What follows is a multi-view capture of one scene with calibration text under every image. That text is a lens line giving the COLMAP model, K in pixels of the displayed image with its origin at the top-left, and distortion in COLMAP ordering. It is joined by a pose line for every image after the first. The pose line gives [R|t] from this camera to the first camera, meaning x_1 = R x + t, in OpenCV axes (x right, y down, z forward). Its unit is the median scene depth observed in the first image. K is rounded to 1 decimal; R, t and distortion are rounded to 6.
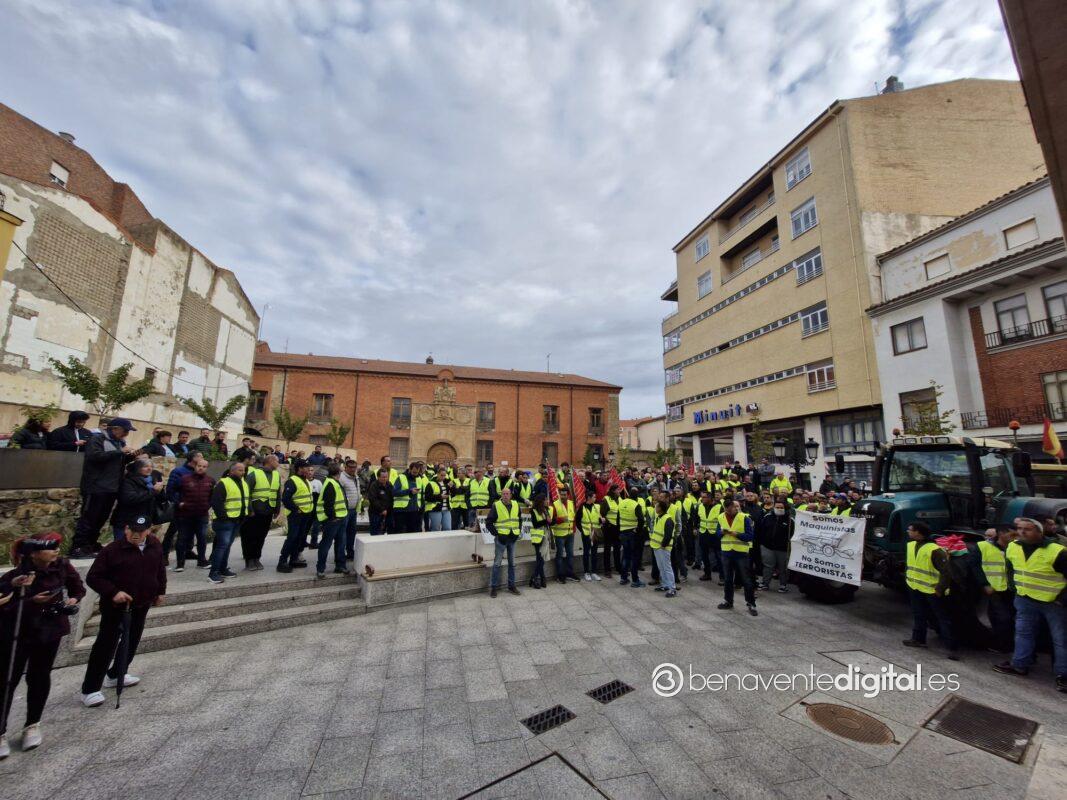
lens RADIAL K [[414.3, 0, 527.1], [0, 414.3, 406.0], [0, 0, 1]] dist [0.002267, -0.002311]
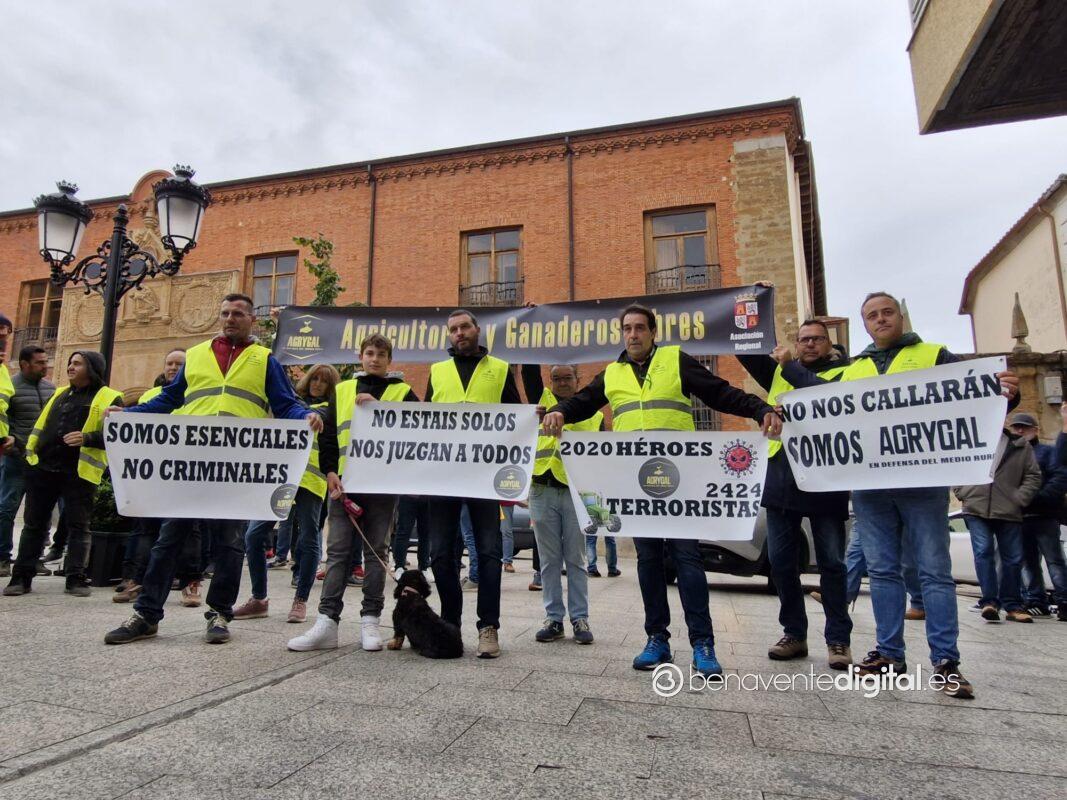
lens RADIAL K [[731.1, 0, 530.1], [0, 731.1, 382.0], [0, 0, 1]] dist [0.054140, -0.054851]
pose [[0.881380, -0.119921, -0.456934, 0.518421], [0.093799, 0.992410, -0.079524, 0.250272], [0.463002, 0.027231, 0.885939, 1.115565]]
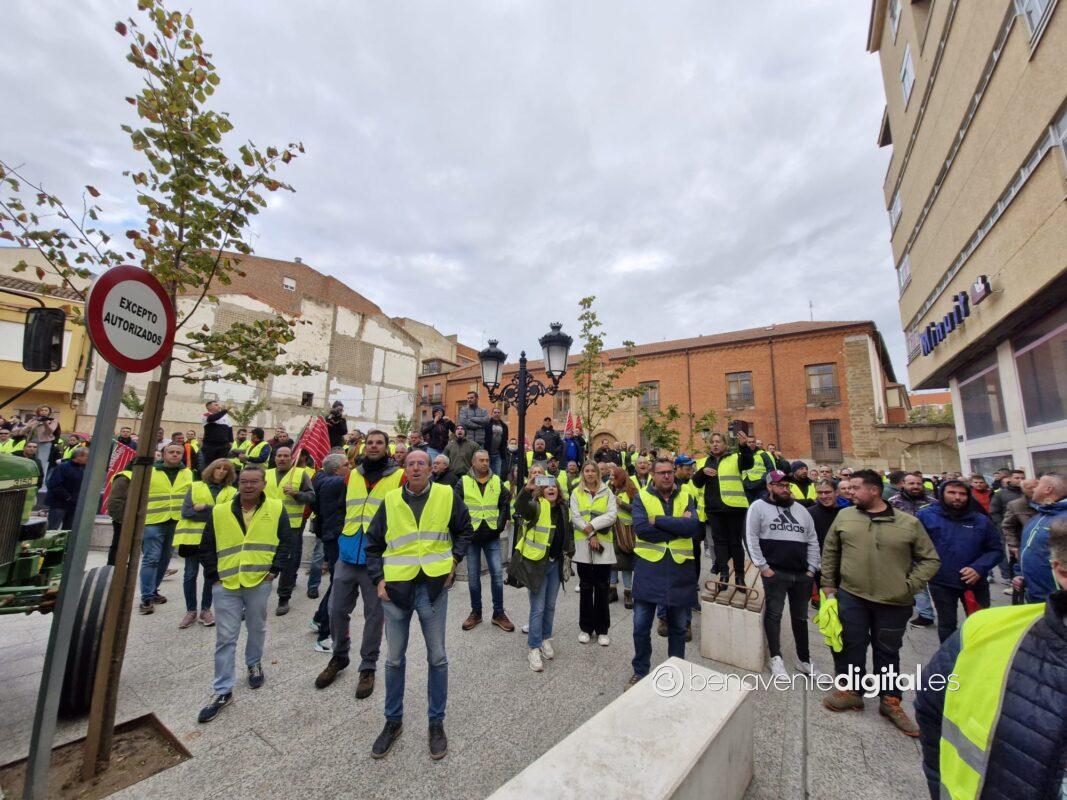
lens RADIAL K [[414.3, 0, 530.4], [0, 414.3, 403.7], [0, 0, 1]] dist [0.002267, -0.002311]
pose [[0.693210, -0.118158, -0.710985, 0.578373], [0.109408, 0.992290, -0.058236, 0.104187], [0.712384, -0.037417, 0.700792, 0.437631]]
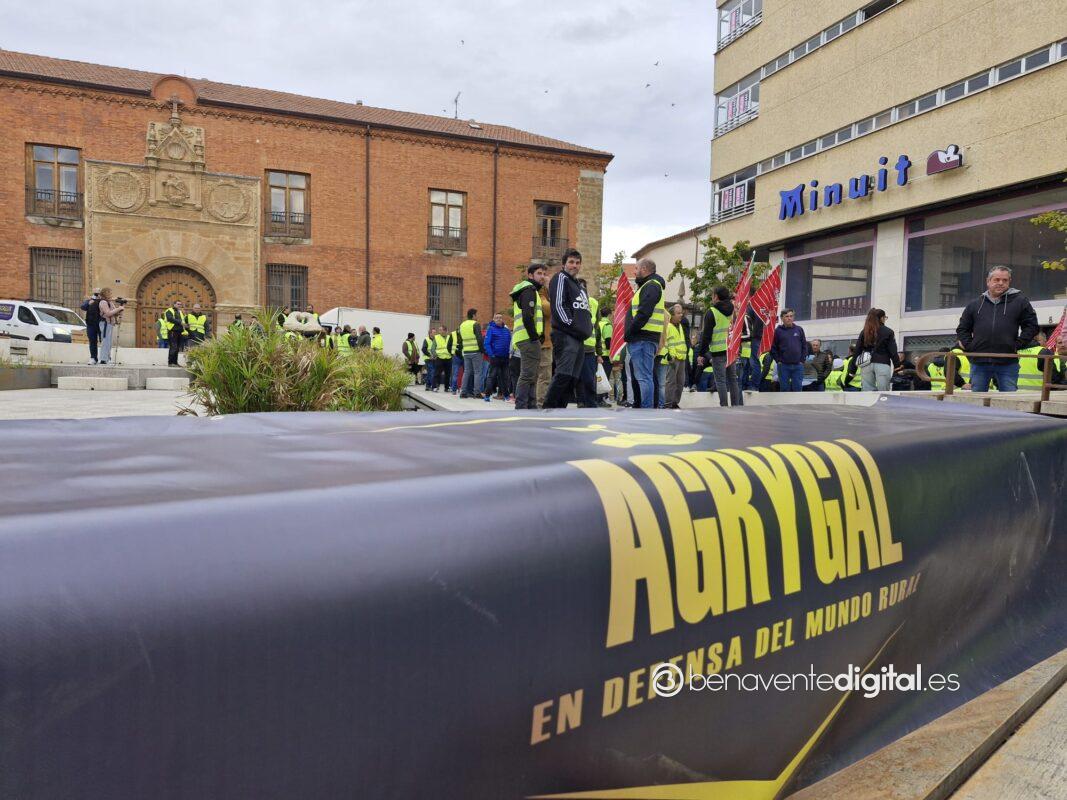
lens RADIAL K [[731.1, 0, 532.1], [0, 731.1, 408.6], [0, 0, 1]] dist [0.054140, -0.054851]
pose [[0.992326, -0.000466, 0.123646, 0.092201], [-0.025800, 0.977201, 0.210742, 0.107512], [-0.120925, -0.212315, 0.969690, 0.379206]]
